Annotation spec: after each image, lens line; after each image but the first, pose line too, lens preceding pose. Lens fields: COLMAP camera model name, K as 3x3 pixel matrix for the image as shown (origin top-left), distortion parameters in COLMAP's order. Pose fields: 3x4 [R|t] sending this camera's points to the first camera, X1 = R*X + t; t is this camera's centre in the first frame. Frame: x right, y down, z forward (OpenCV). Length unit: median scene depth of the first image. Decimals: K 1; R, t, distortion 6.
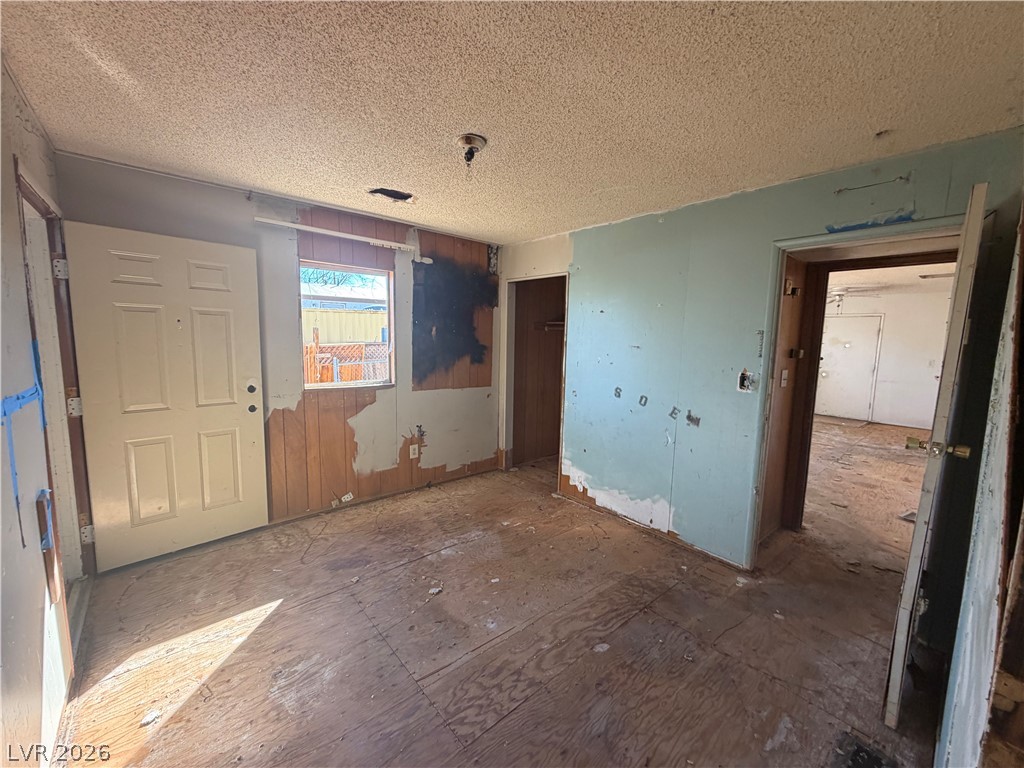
lens RADIAL K [[405.6, 0, 512.0], [0, 405.6, 384.0], [0, 0, 1]] dist [-0.000020, -0.000116]
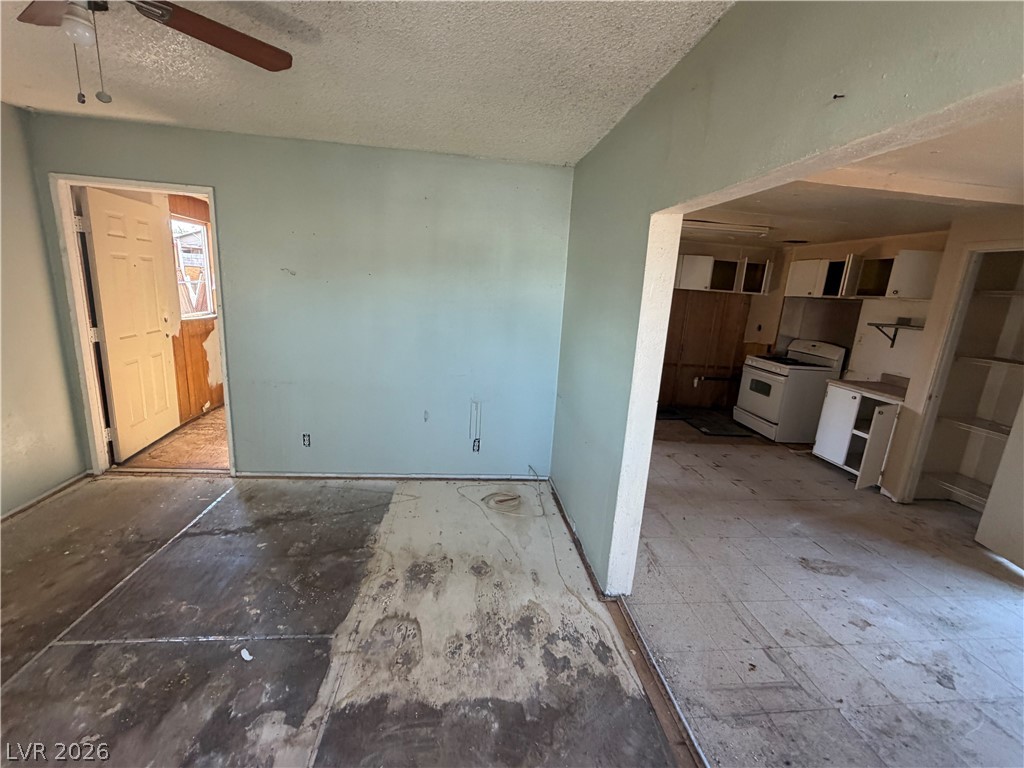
lens RADIAL K [[434.4, 0, 512.0], [0, 434.4, 384.0], [0, 0, 1]] dist [-0.000582, 0.000236]
pose [[0.571174, -0.165837, 0.803902, -1.300666], [0.042589, 0.984046, 0.172740, 0.025319], [-0.819724, -0.064427, 0.569124, -0.777553]]
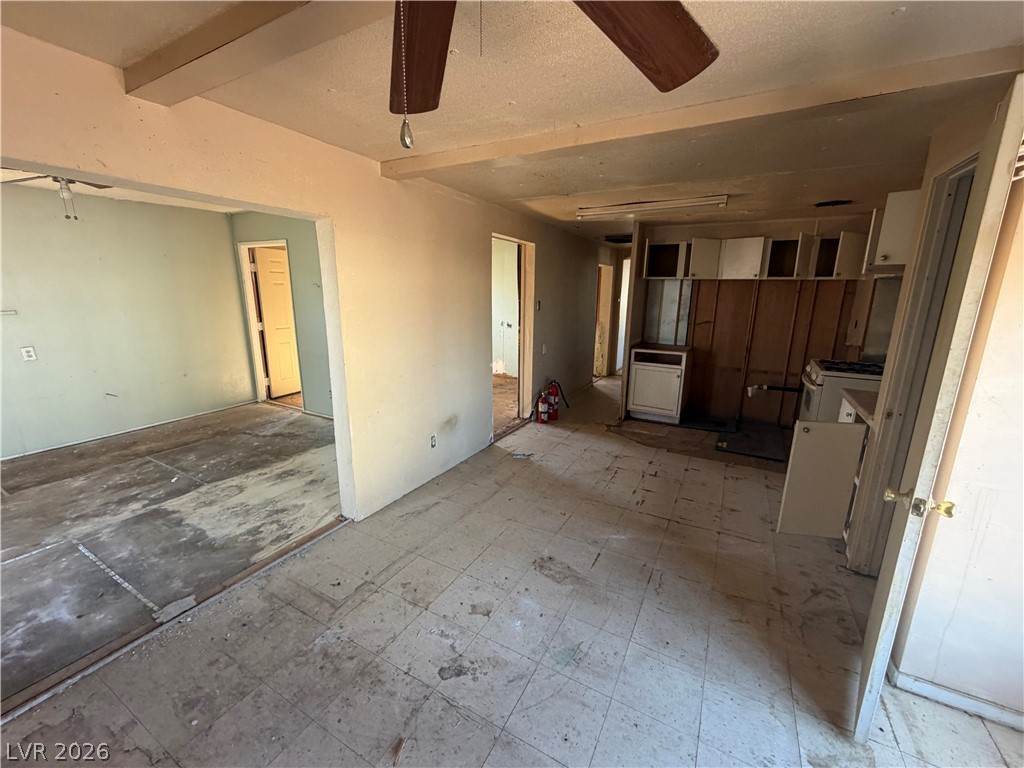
lens RADIAL K [[405.6, 0, 512.0], [0, 405.6, 384.0], [0, 0, 1]] dist [-0.000020, -0.000116]
pose [[0.939060, -0.088241, 0.332236, -0.459160], [0.049564, 0.991149, 0.123153, 0.154613], [-0.340162, -0.099181, 0.935122, -1.574745]]
